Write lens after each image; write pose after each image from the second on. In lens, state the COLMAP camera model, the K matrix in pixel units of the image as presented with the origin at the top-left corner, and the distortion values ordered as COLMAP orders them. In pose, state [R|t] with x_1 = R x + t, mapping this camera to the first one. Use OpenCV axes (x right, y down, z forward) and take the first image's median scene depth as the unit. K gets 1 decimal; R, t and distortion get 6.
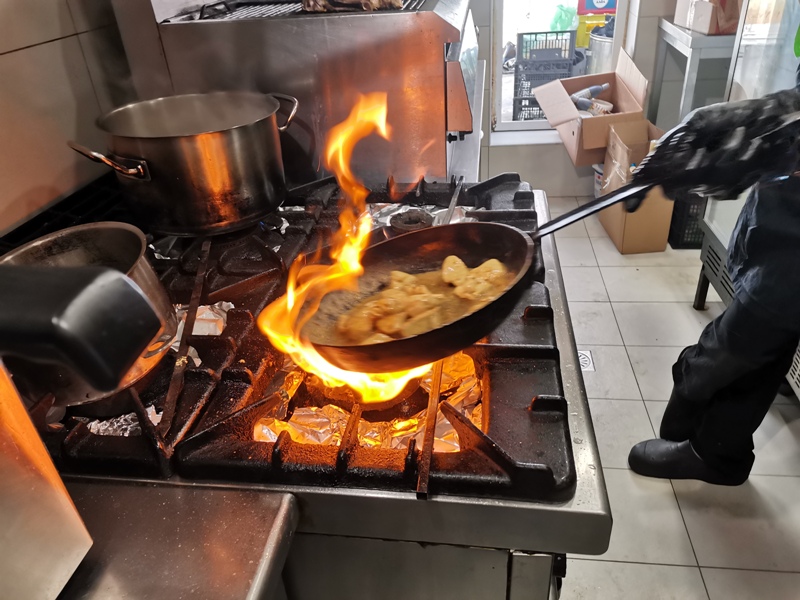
lens RADIAL K [[622.9, 0, 400.0], [0, 622.9, 300.0], [0, 0, 1]] dist [-0.025620, -0.004590]
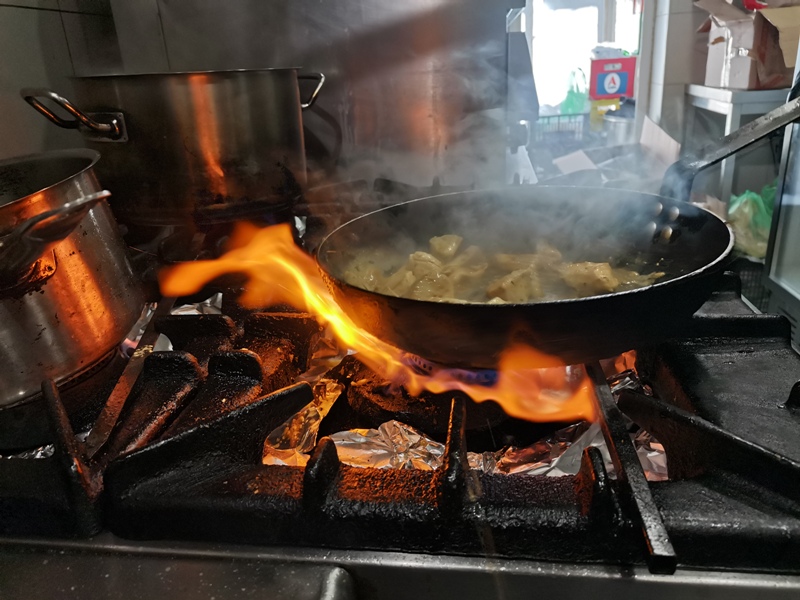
lens RADIAL K [[622.9, 0, 400.0], [0, 622.9, 300.0], [0, 0, 1]] dist [-0.025620, -0.004590]
pose [[0.999973, 0.004697, 0.005694, -0.084001], [-0.003634, 0.984722, -0.174097, 0.120780], [-0.006425, 0.174072, 0.984712, 0.311586]]
